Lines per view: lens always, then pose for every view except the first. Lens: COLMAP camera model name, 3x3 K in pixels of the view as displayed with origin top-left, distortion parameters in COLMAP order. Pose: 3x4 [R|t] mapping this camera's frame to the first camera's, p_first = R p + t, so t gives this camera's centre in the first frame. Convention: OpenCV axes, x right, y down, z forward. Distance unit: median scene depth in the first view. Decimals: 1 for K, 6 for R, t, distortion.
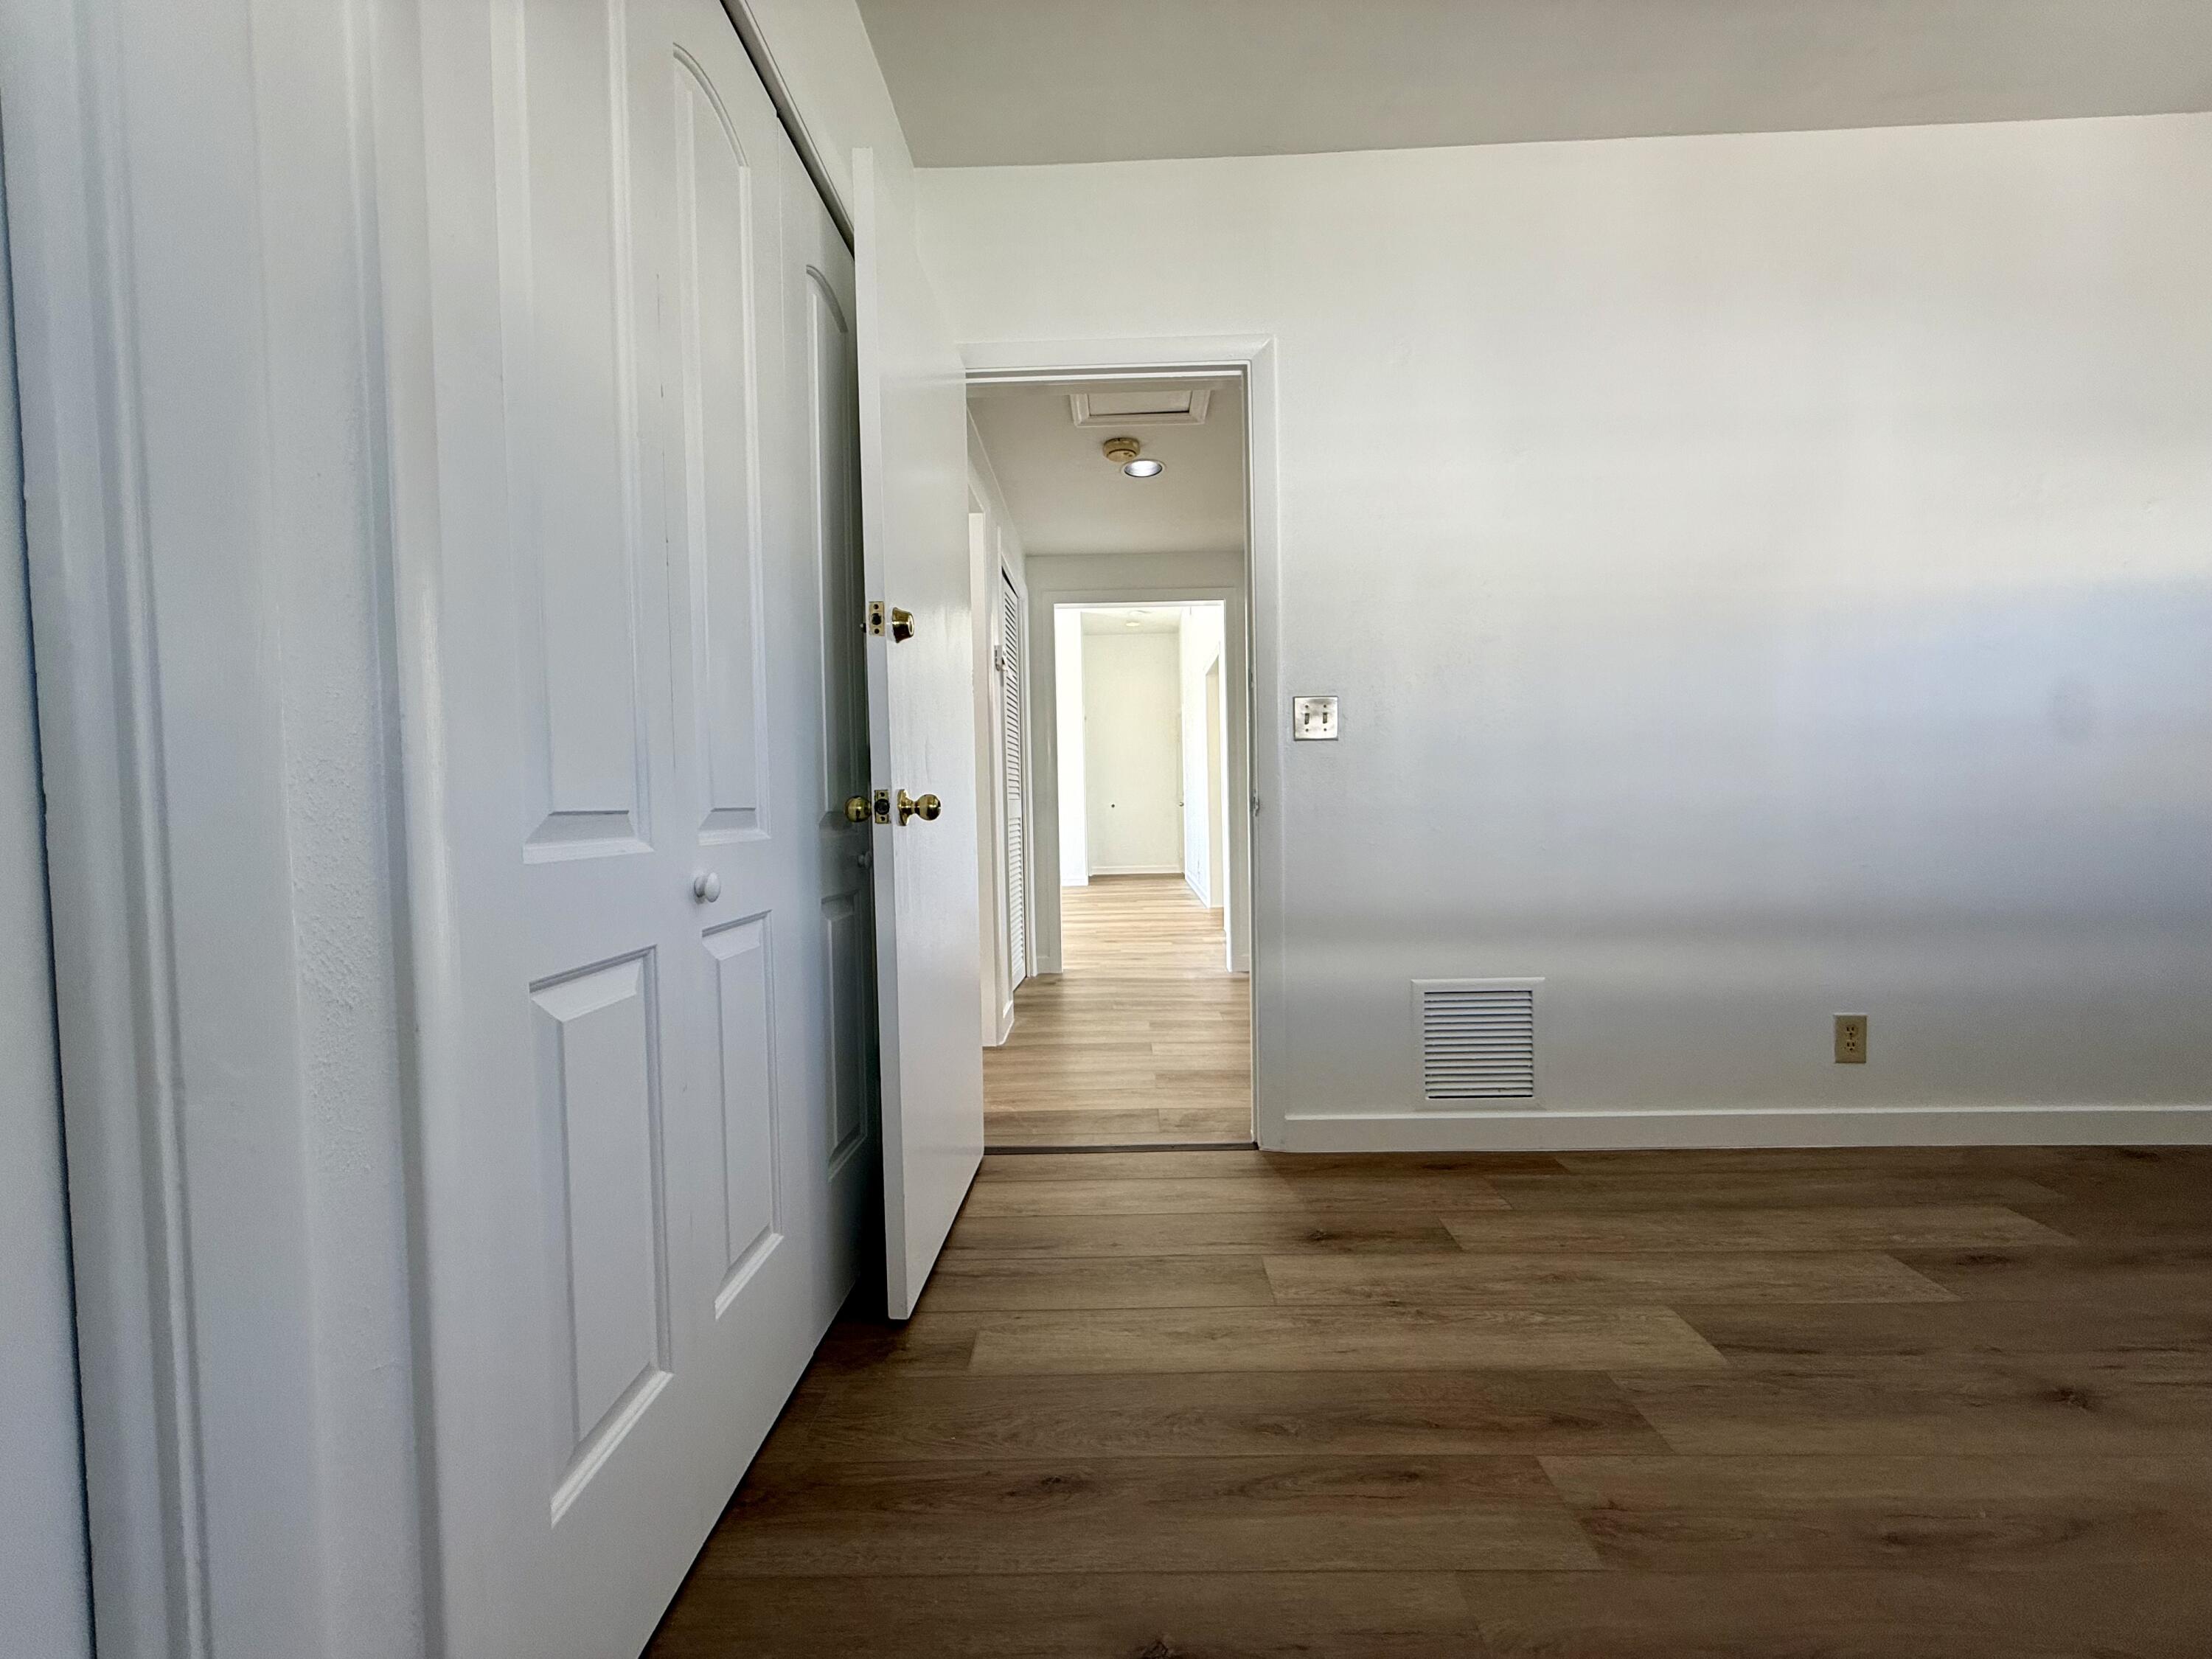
lens RADIAL K [[882.9, 0, 1102.3], [0, 882.9, 829.2], [0, 0, 1]] dist [0.000763, 0.000030]
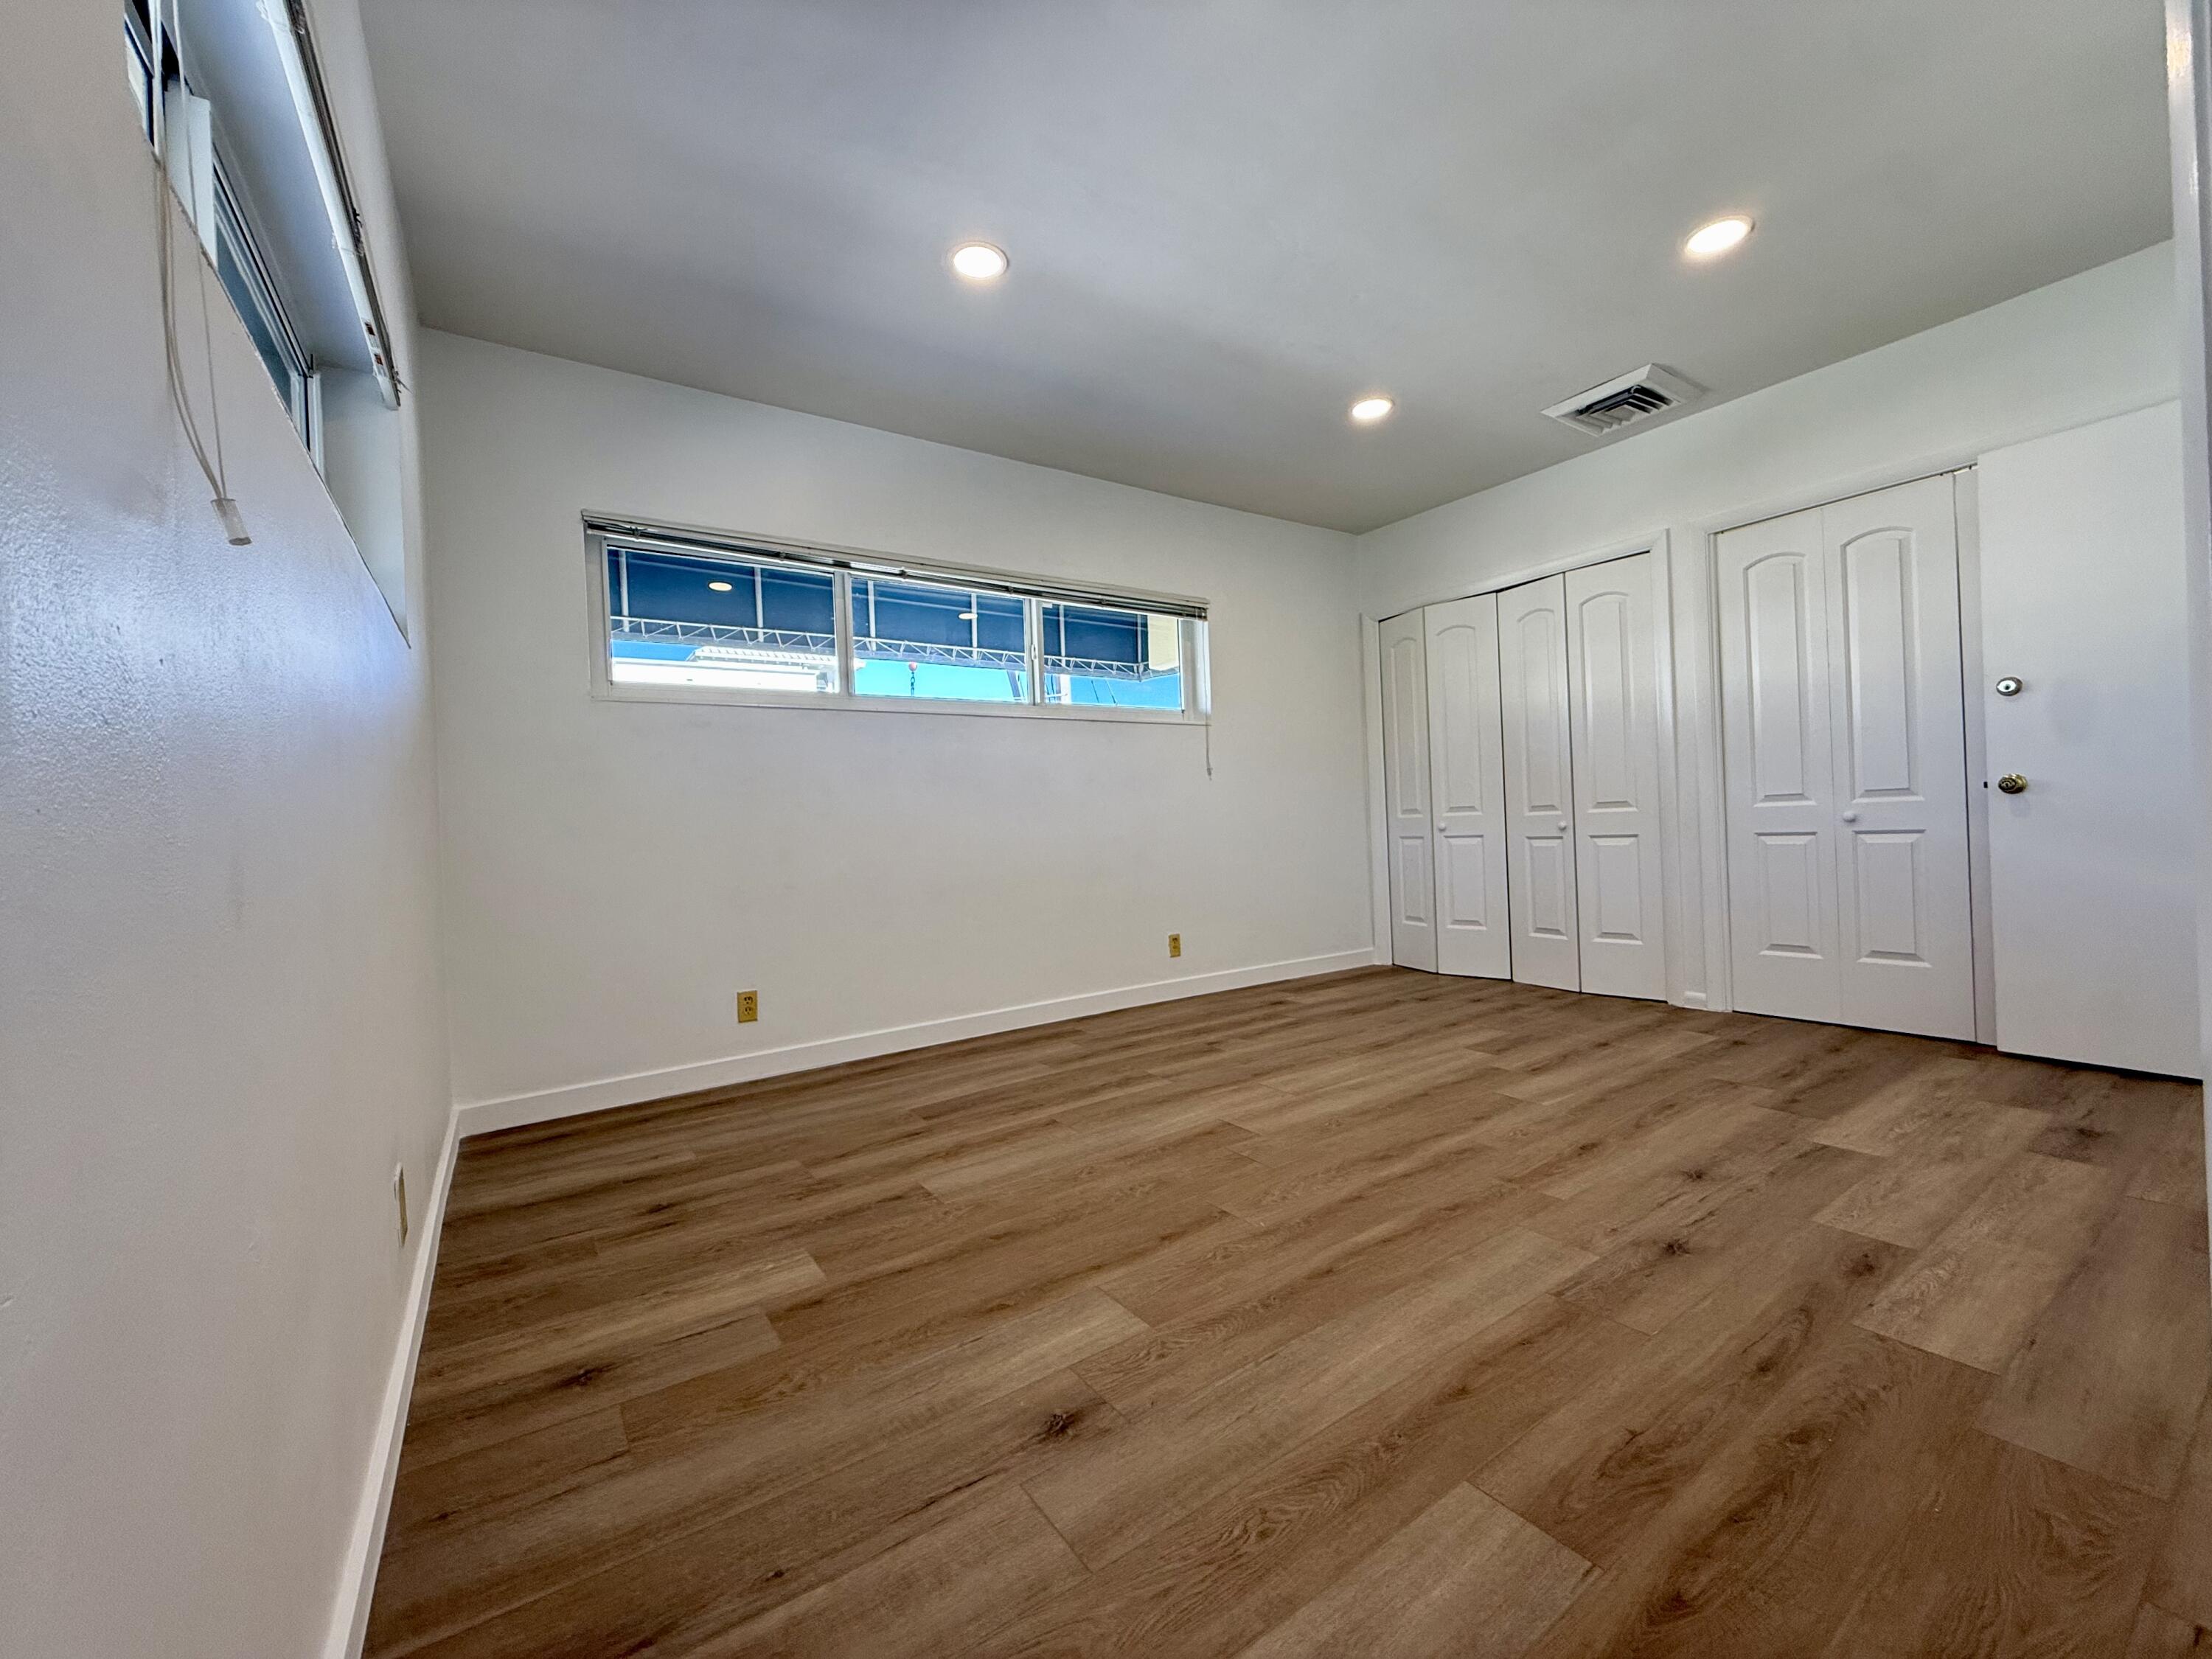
lens RADIAL K [[882.9, 0, 1102.3], [0, 882.9, 829.2], [0, 0, 1]] dist [0.000763, 0.000030]
pose [[-0.816494, 0.055143, -0.574715, 2.750401], [0.041032, 0.998454, 0.037507, -0.091815], [0.575894, 0.007043, -0.817494, 1.617573]]
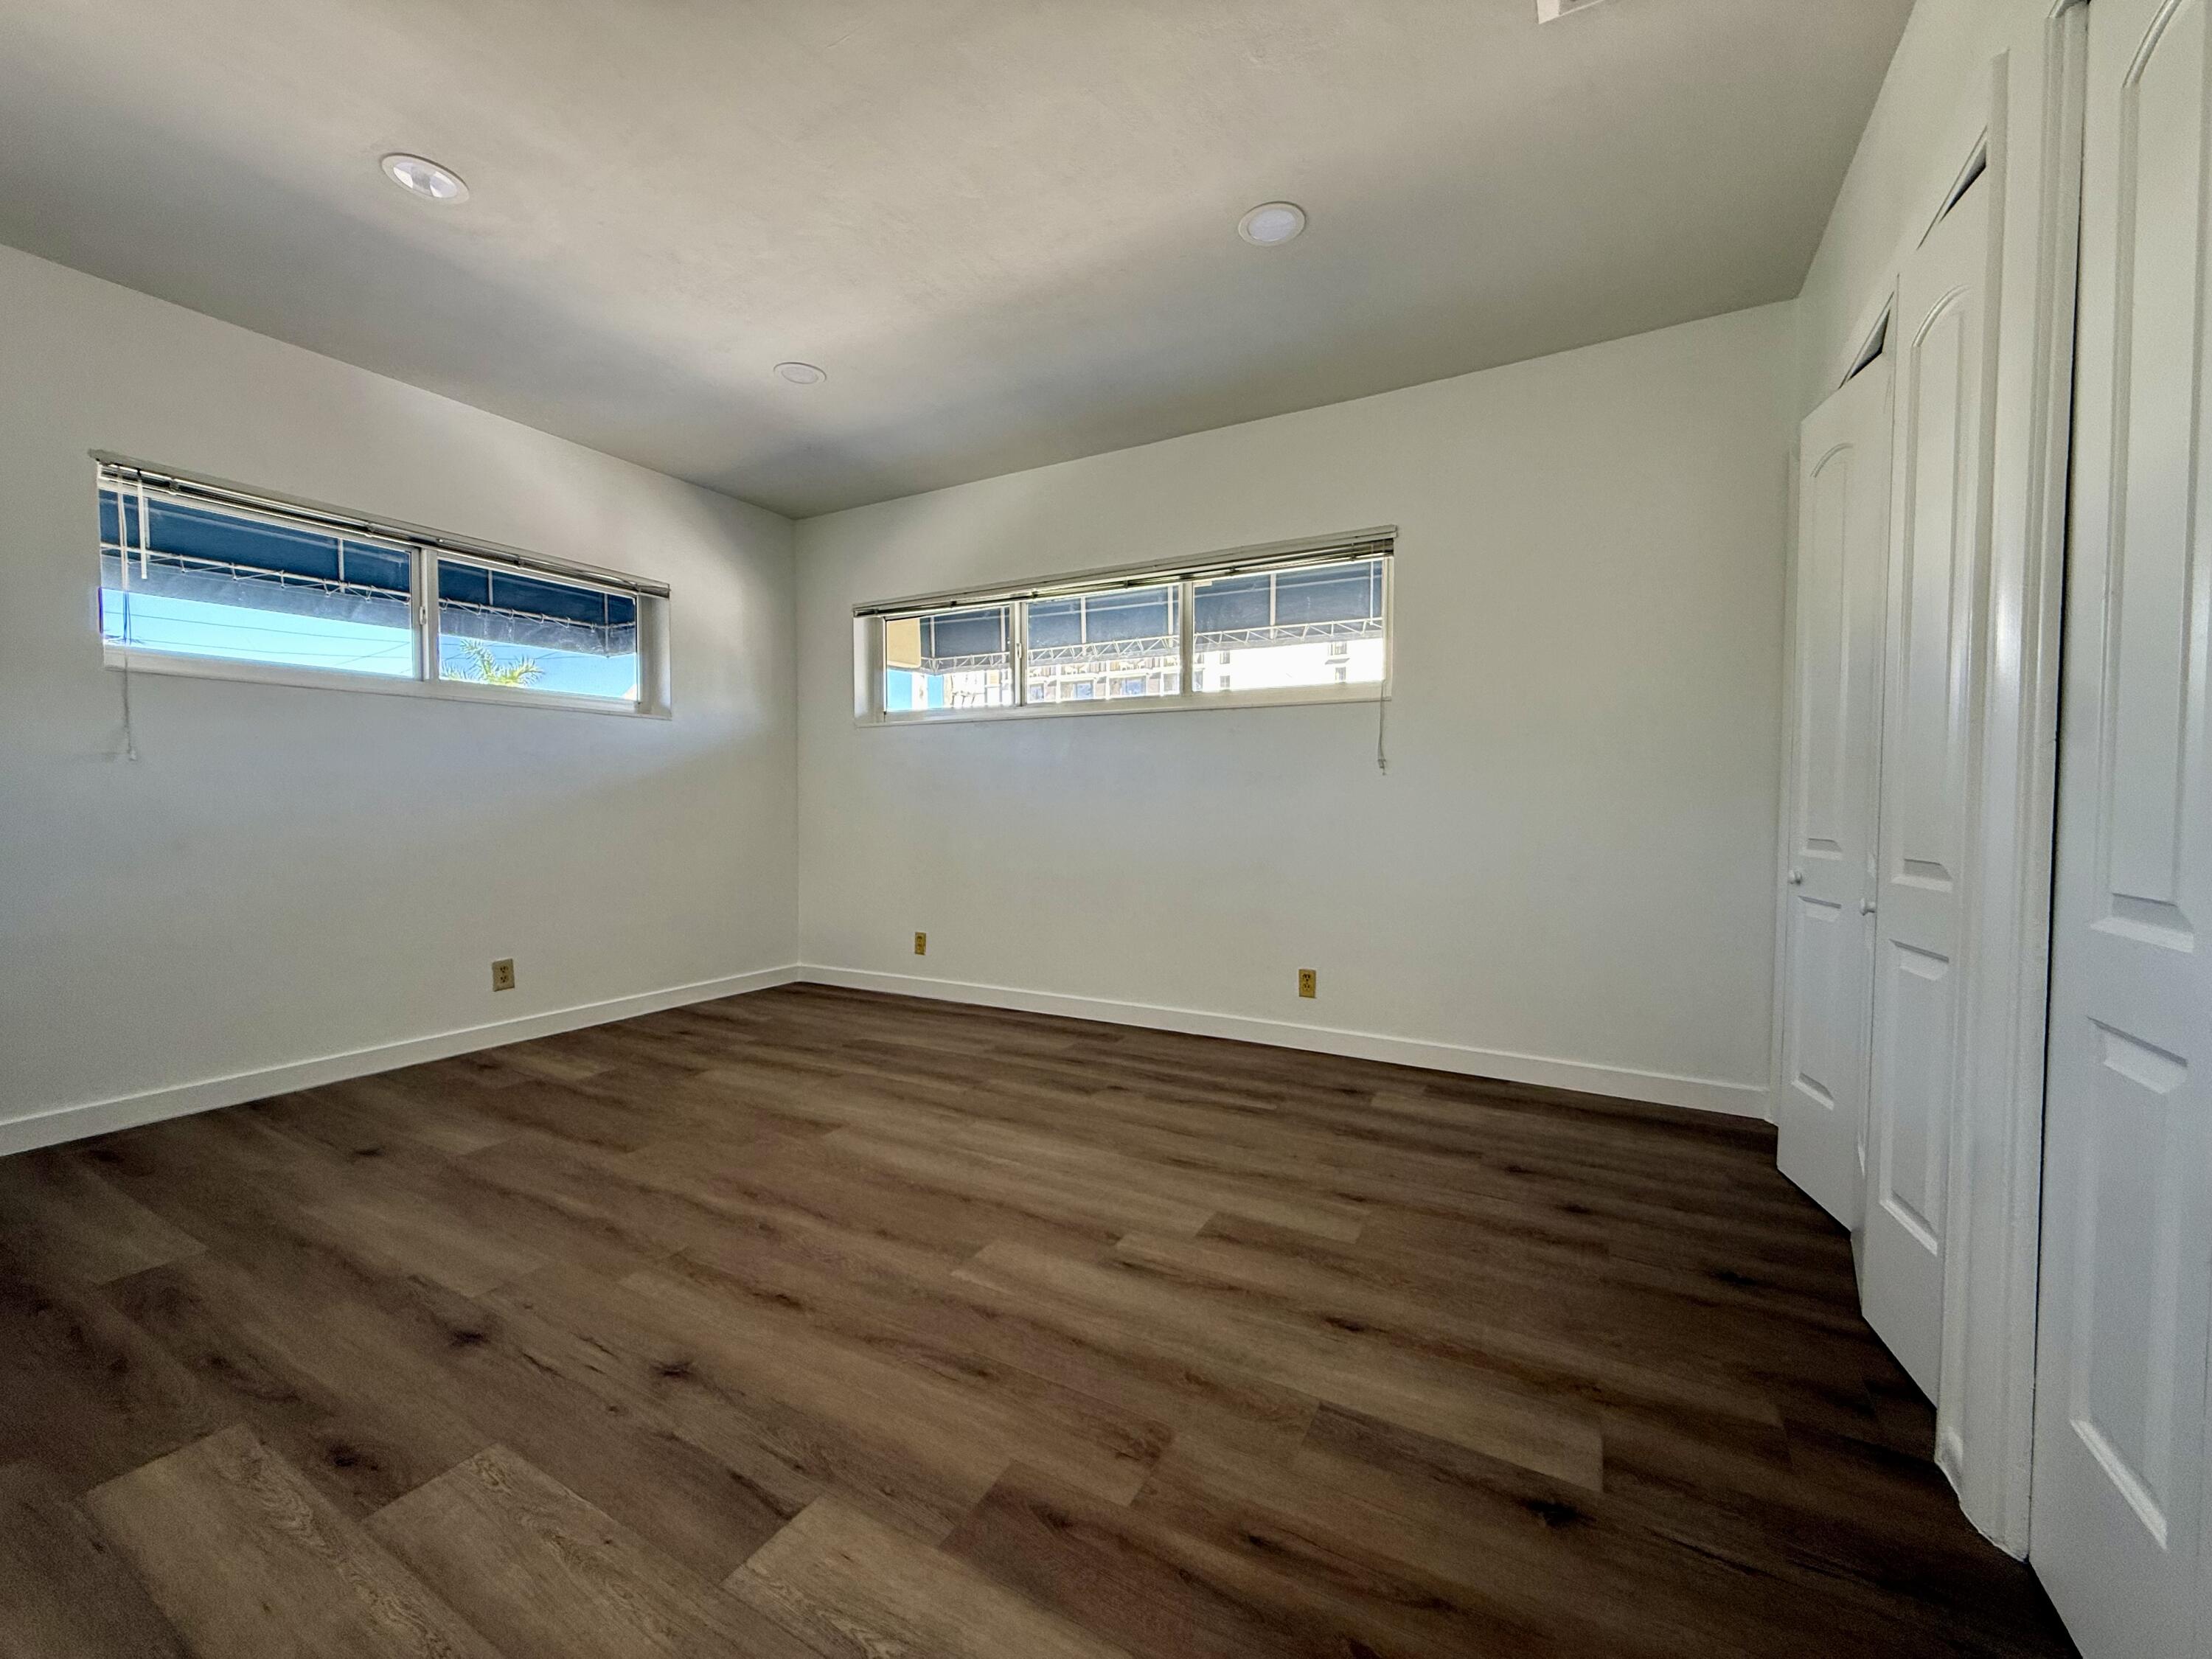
lens RADIAL K [[882.9, 0, 1102.3], [0, 882.9, 829.2], [0, 0, 1]] dist [0.000763, 0.000030]
pose [[-0.878935, 0.002022, 0.476938, 0.013878], [0.028311, 0.998449, 0.047940, -0.125564], [-0.476101, 0.055639, -0.877629, 1.656672]]
